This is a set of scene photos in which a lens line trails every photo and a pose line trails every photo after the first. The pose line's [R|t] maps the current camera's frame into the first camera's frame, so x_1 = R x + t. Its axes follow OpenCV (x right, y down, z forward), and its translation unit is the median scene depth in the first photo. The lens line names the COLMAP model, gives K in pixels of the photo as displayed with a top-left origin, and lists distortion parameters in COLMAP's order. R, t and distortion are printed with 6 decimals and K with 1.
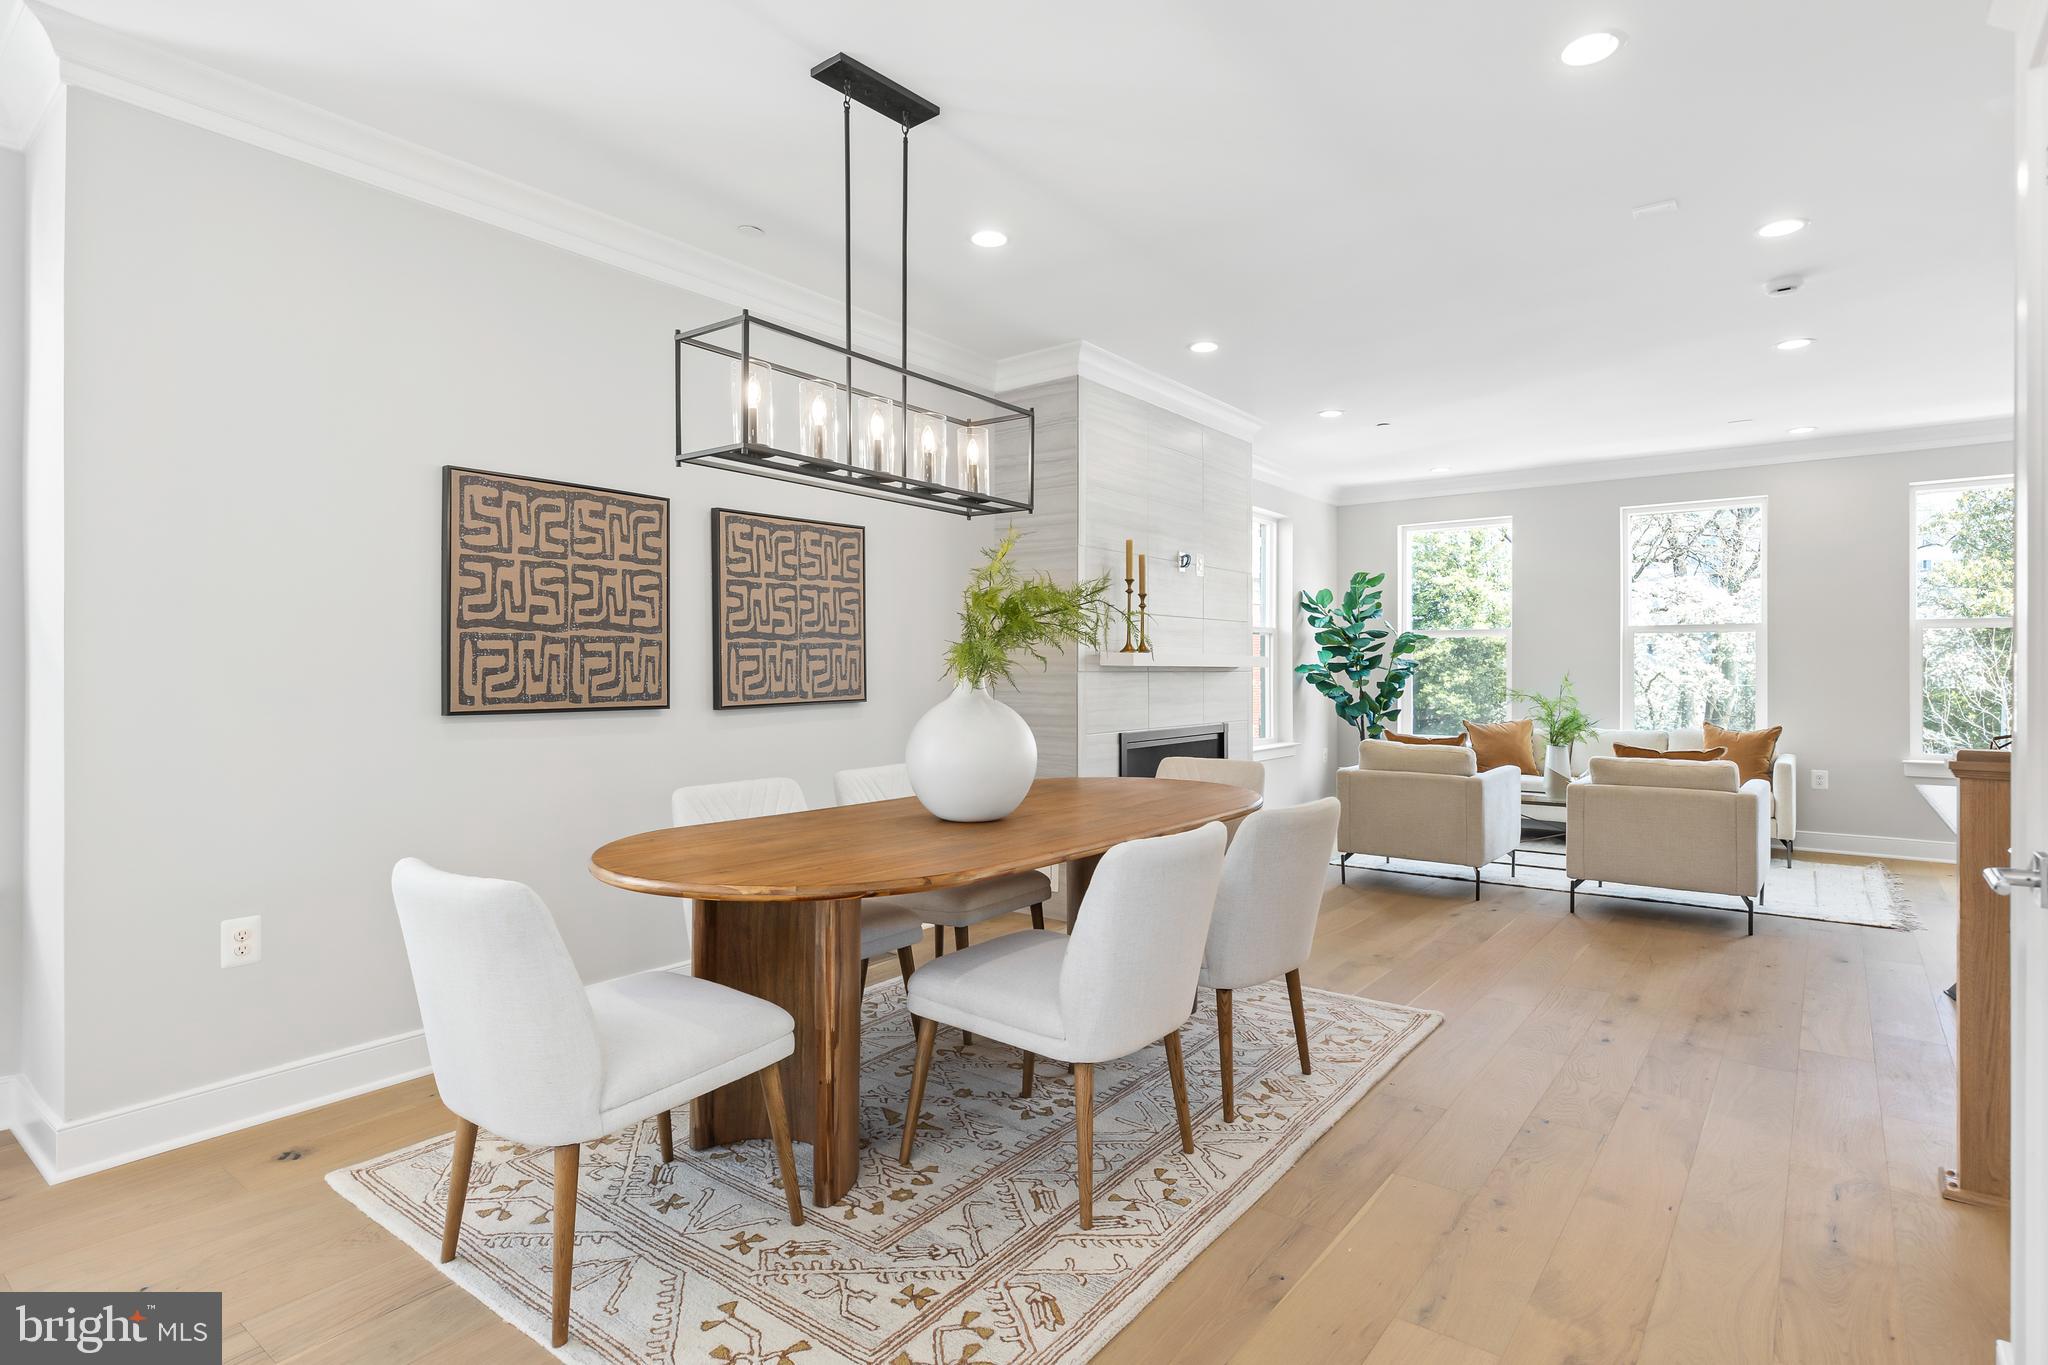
lens RADIAL K [[1161.2, 0, 1031.5], [0, 1161.2, 688.7], [0, 0, 1]] dist [0.028487, 0.000466]
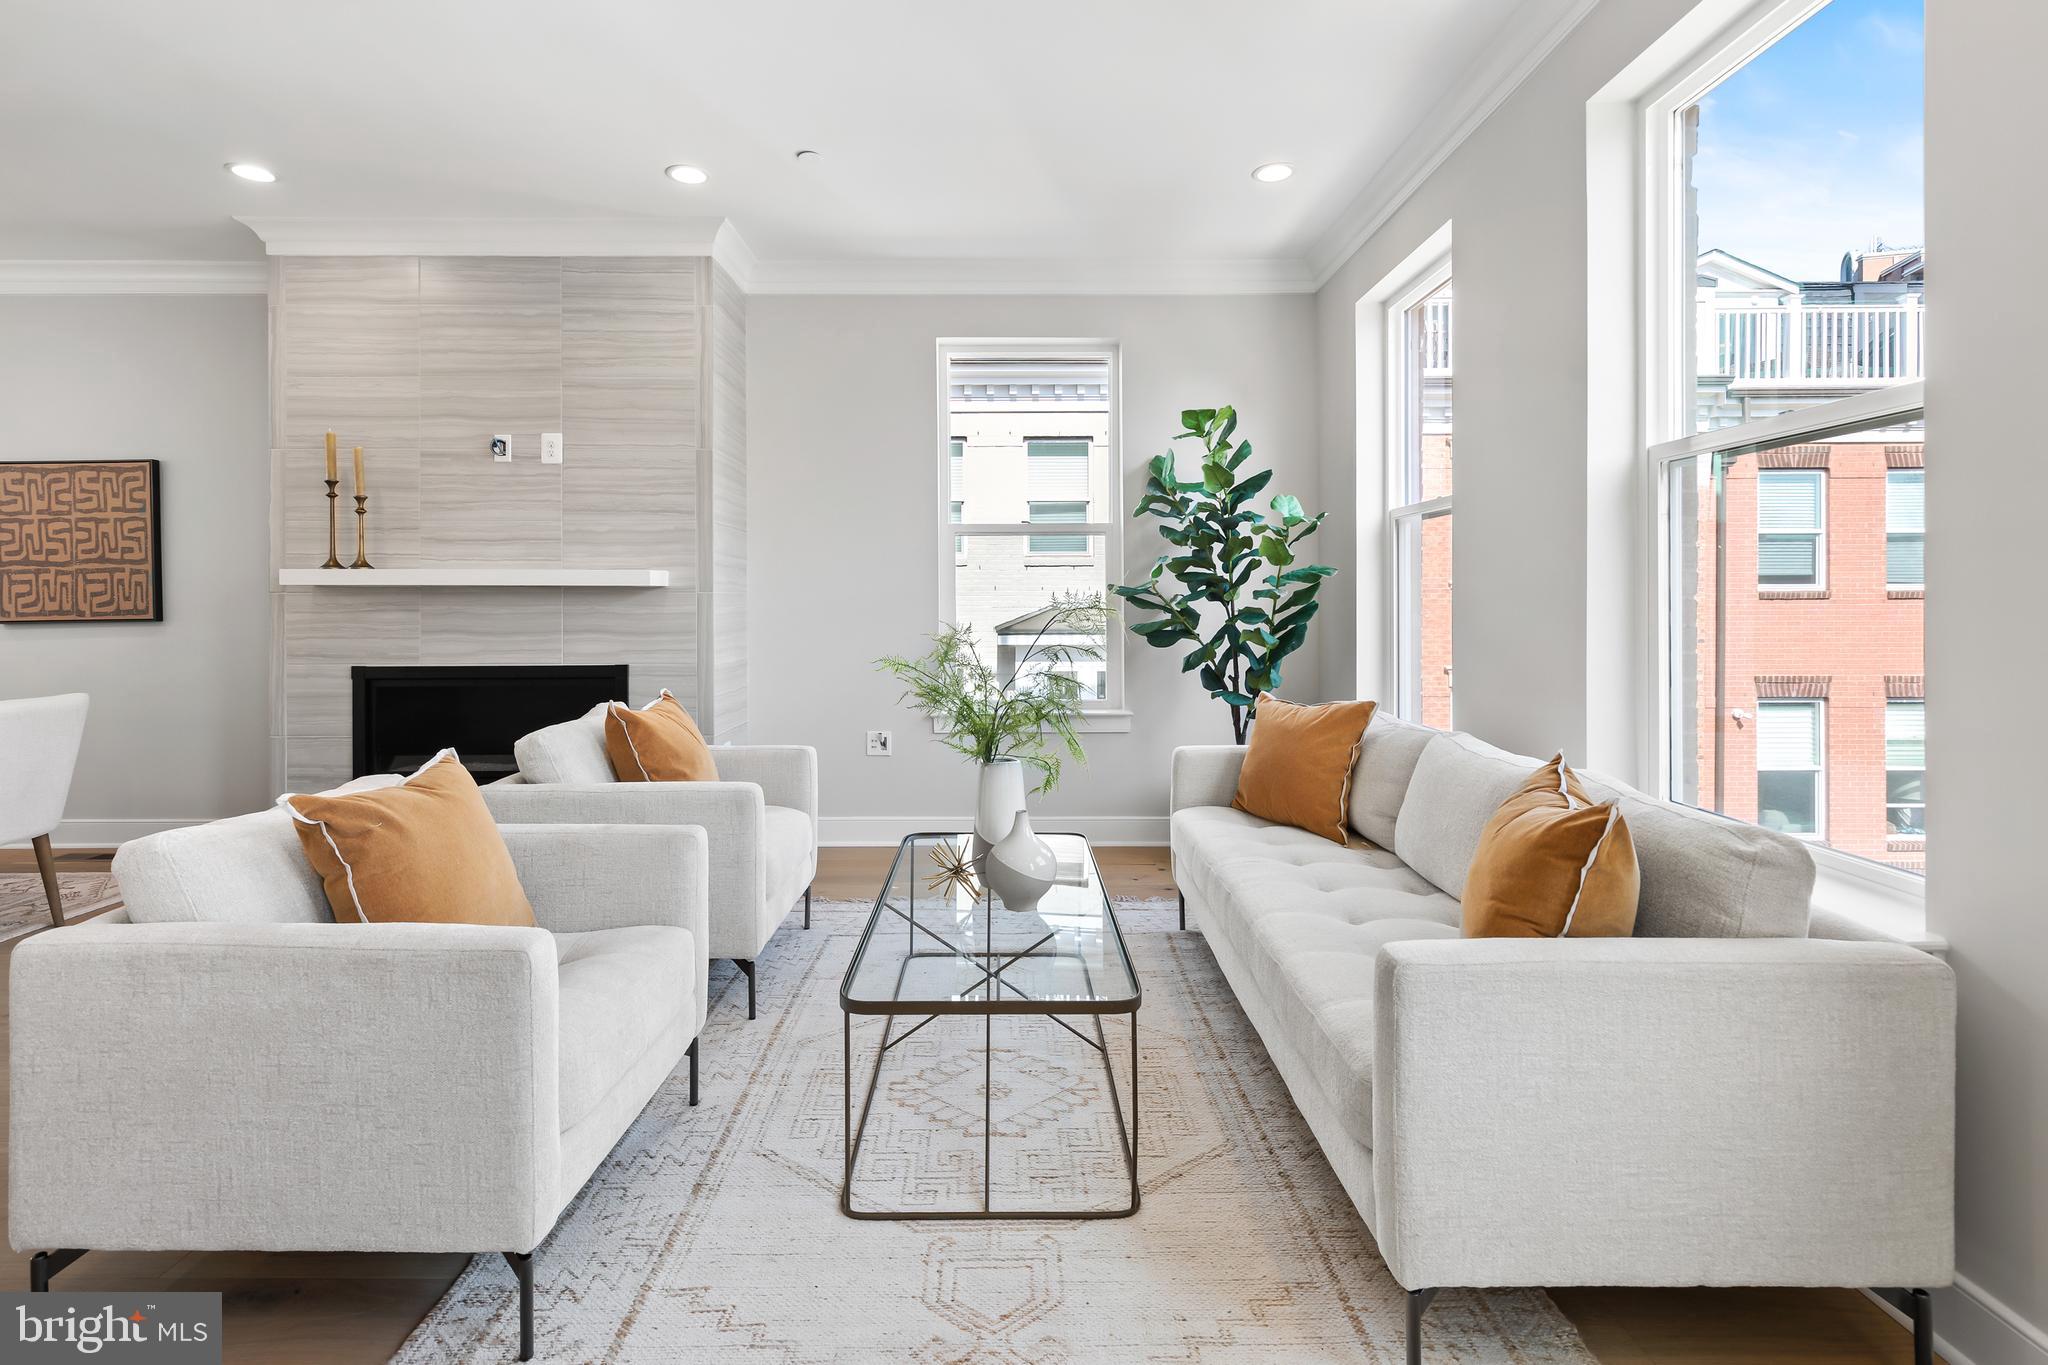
lens RADIAL K [[962.8, 0, 1086.0], [0, 962.8, 608.7], [0, 0, 1]] dist [0.006206, -0.001893]
pose [[0.556035, 0.012479, -0.831065, 1.240359], [0.000566, 0.999881, 0.015393, -0.014421], [0.831159, -0.009029, 0.555962, 1.347645]]
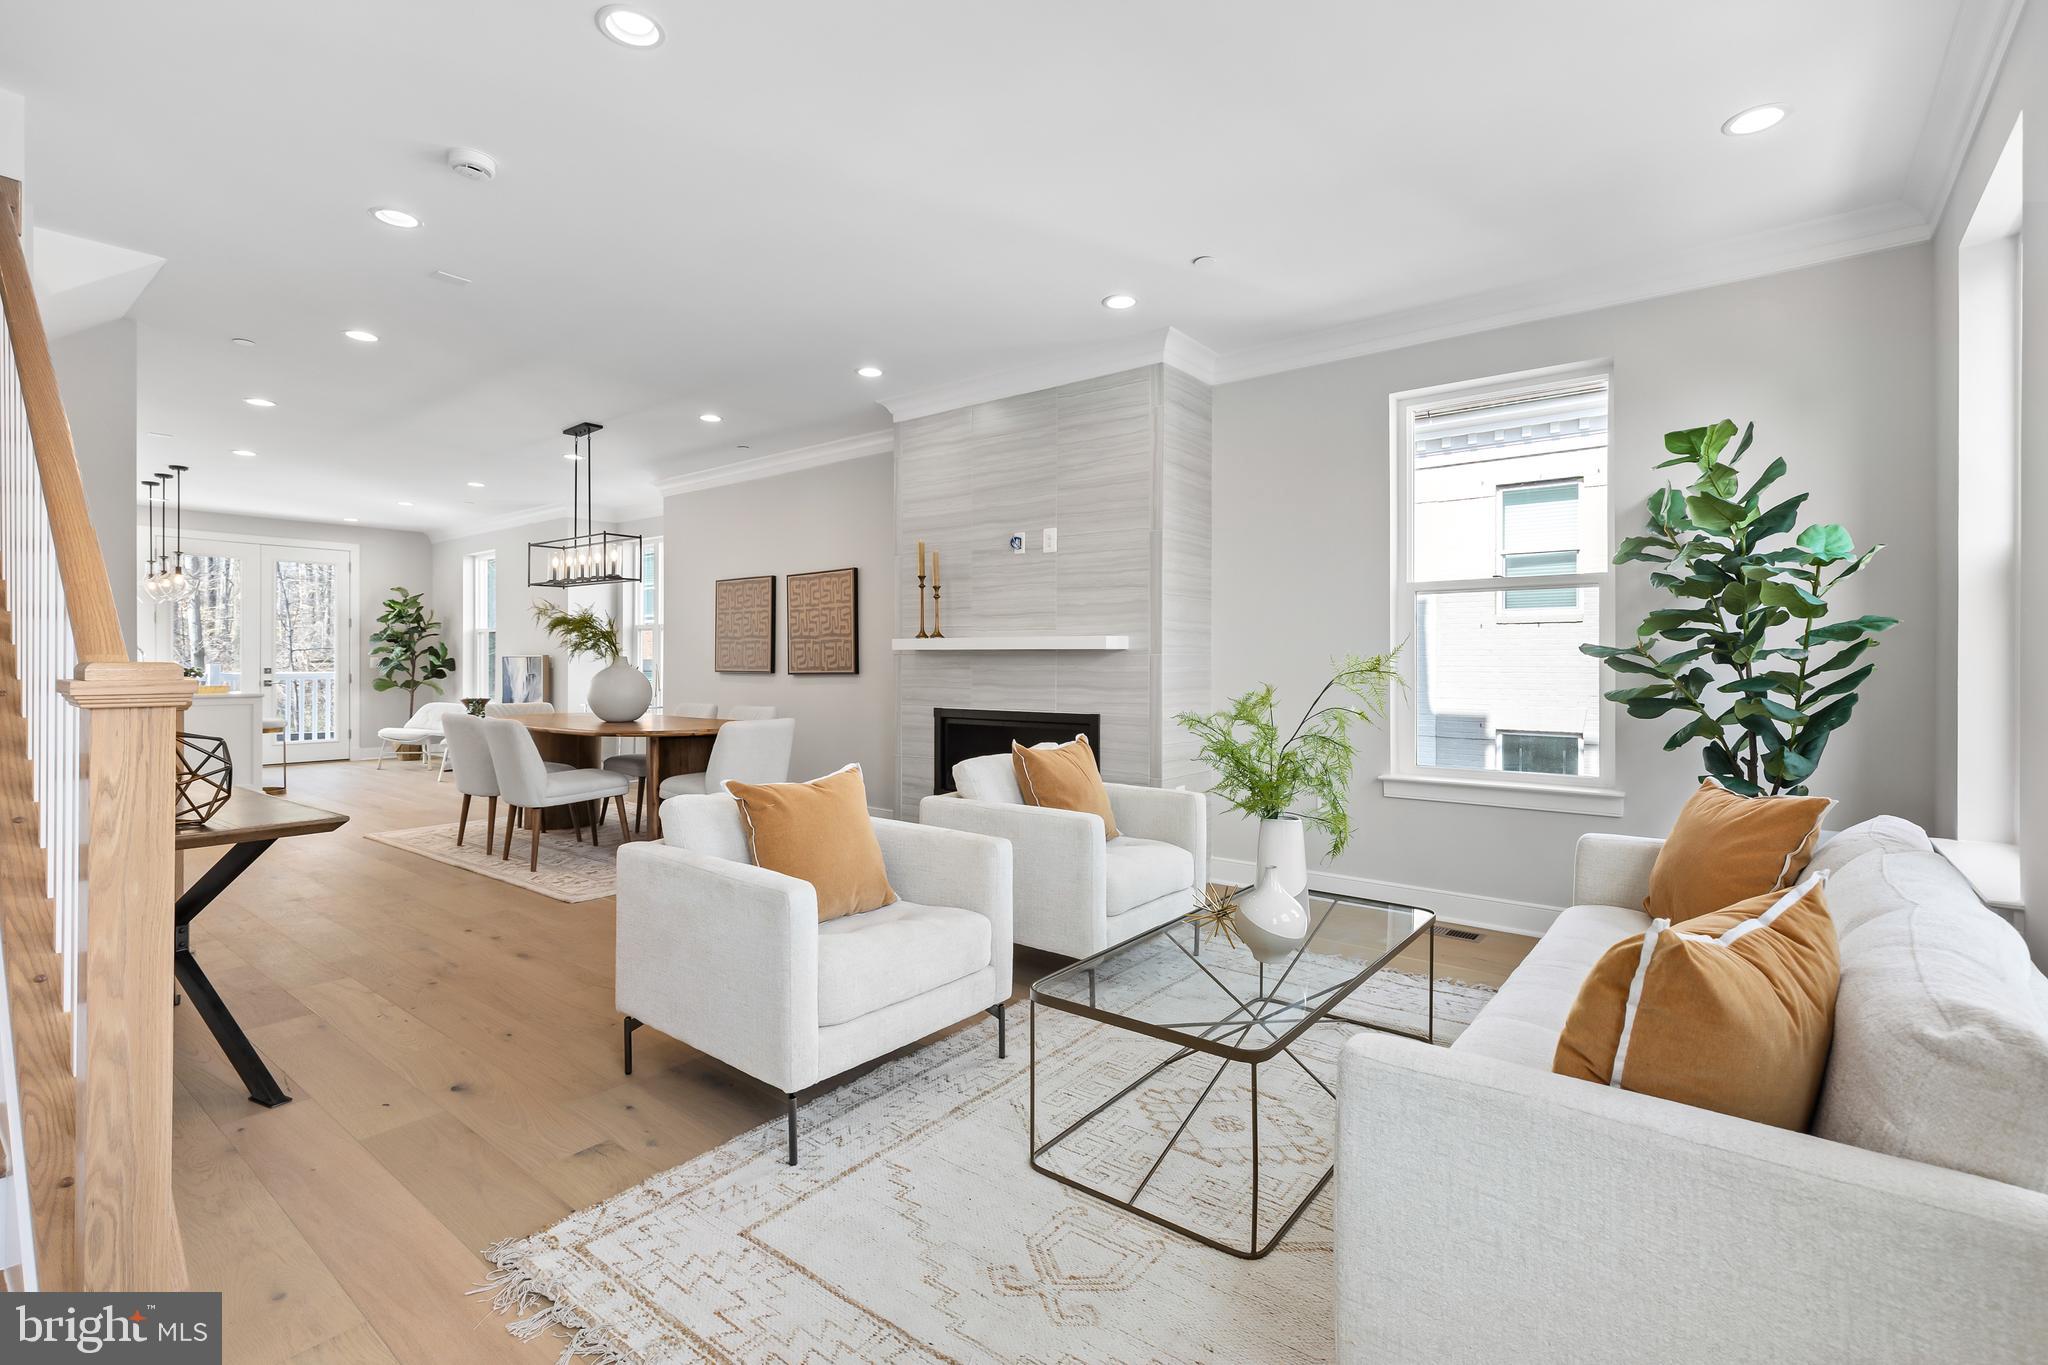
lens RADIAL K [[962.8, 0, 1064.4], [0, 962.8, 667.8], [0, 0, 1]] dist [0.006206, -0.001893]
pose [[-0.087402, 0.013794, -0.996078, 1.345733], [0.002582, 0.999904, 0.013621, -0.016035], [0.996170, -0.001381, -0.087429, 1.560391]]
